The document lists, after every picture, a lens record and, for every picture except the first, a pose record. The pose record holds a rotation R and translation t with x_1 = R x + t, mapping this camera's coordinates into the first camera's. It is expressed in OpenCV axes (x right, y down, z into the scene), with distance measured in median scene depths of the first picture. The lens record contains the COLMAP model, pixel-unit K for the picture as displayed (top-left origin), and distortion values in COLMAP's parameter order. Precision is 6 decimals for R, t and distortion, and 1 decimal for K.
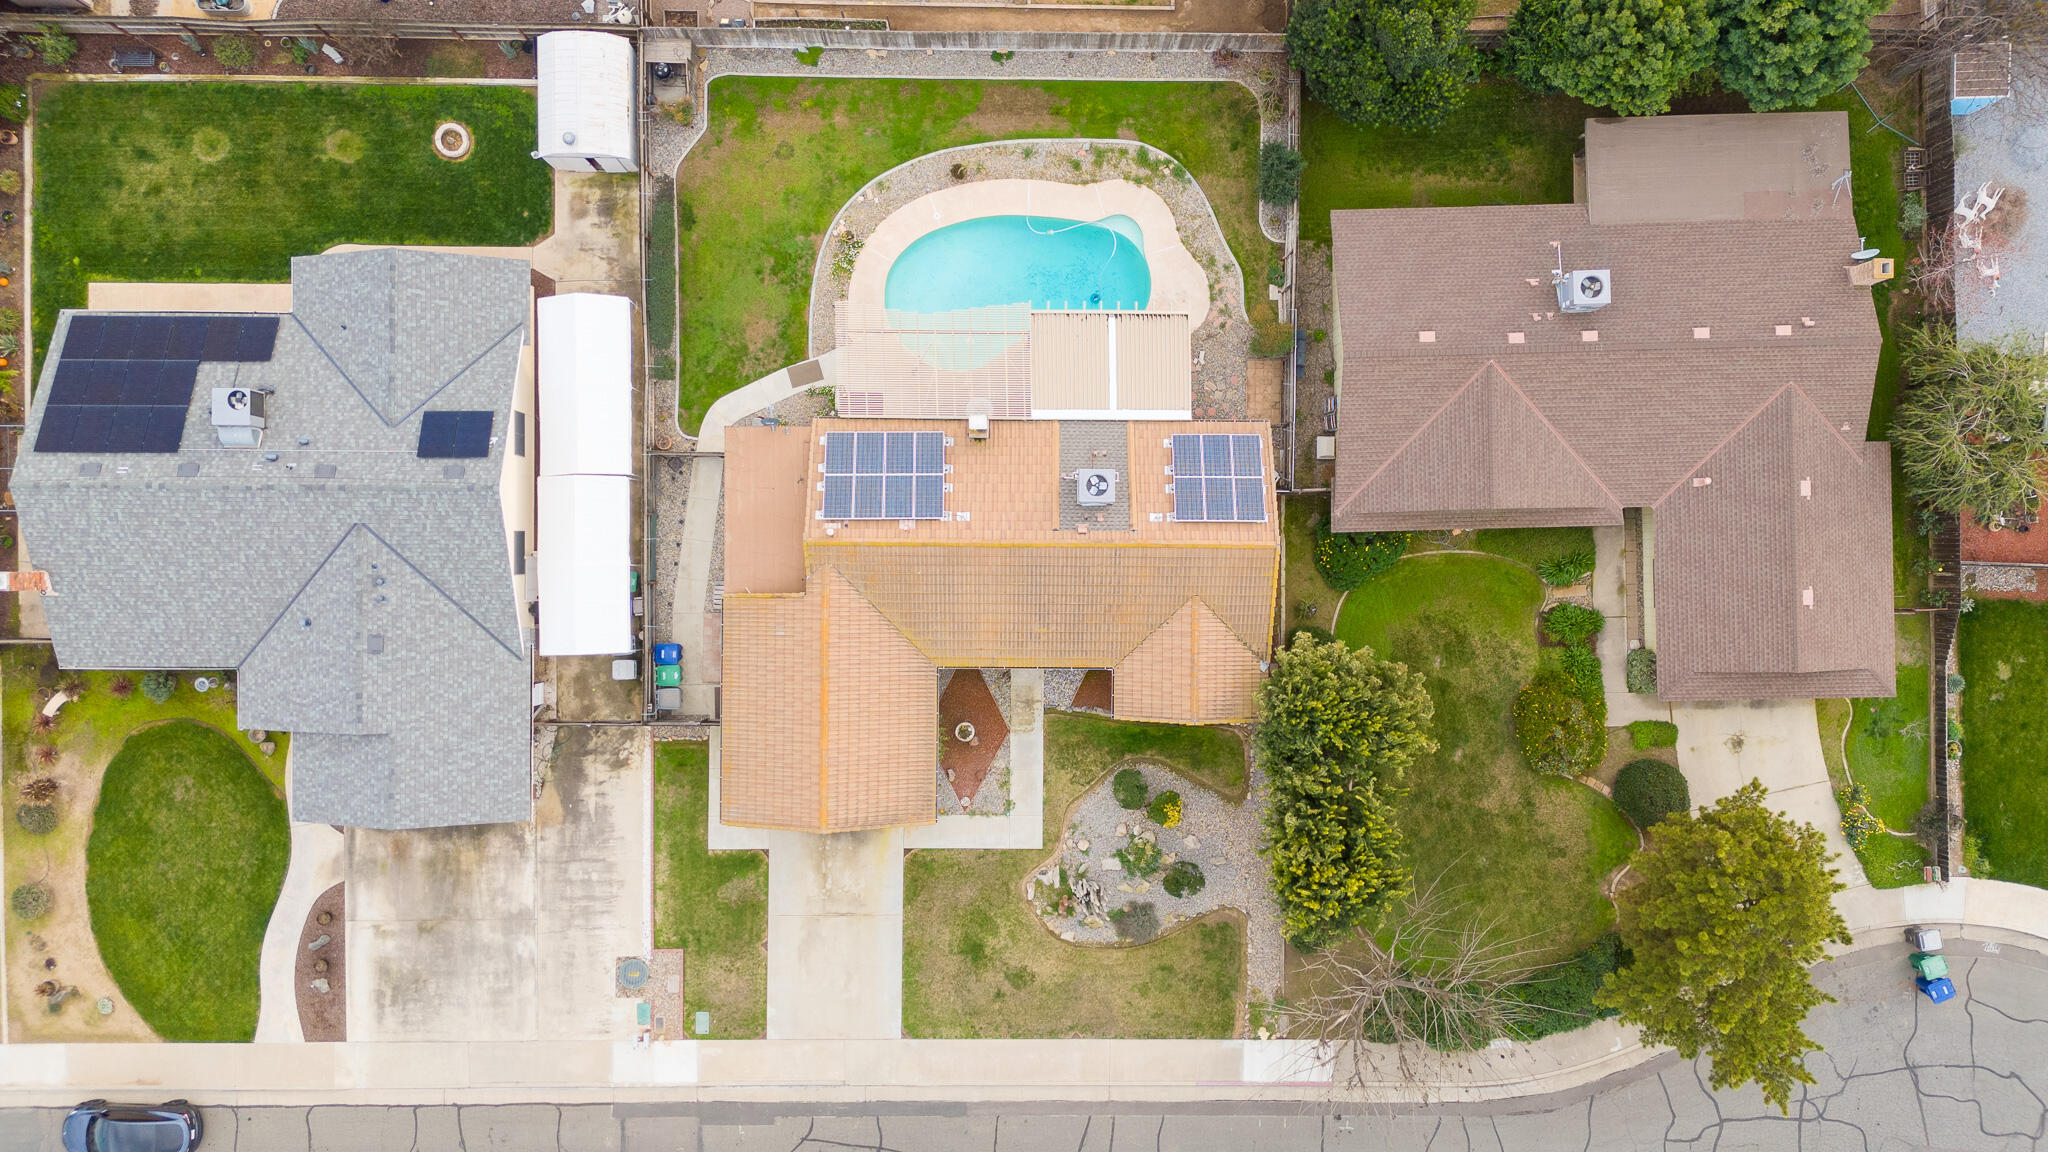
lens RADIAL K [[1429.6, 0, 1024.0], [0, 1429.6, 576.0], [0, 0, 1]] dist [0.082919, -0.086737]
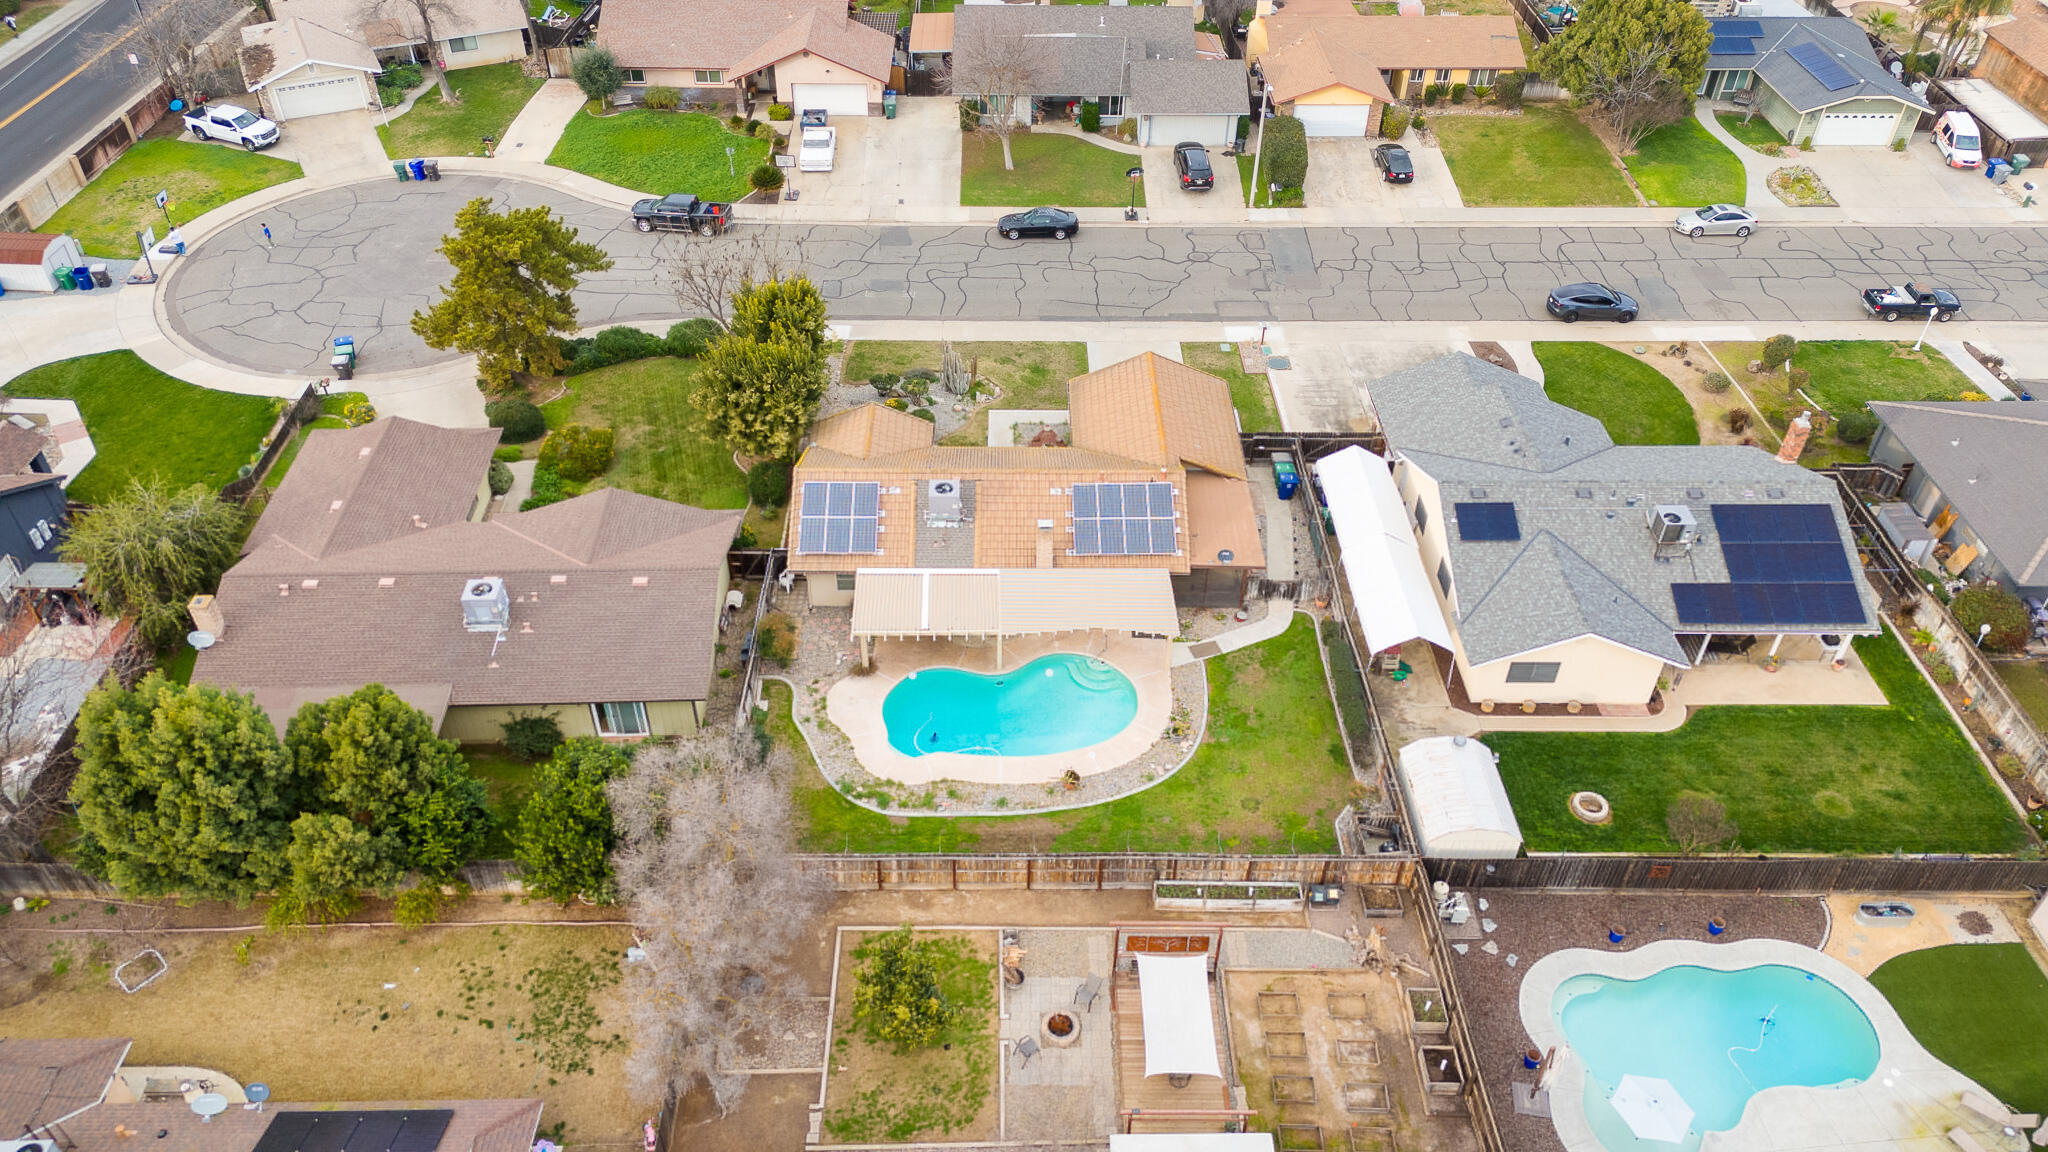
lens RADIAL K [[1429.6, 0, 1024.0], [0, 1429.6, 576.0], [0, 0, 1]] dist [0.082919, -0.086737]
pose [[-0.999617, -0.006188, -0.026957, 0.014732], [-0.016482, -0.649400, 0.760268, -0.928797], [-0.022210, 0.760422, 0.649050, 0.255457]]
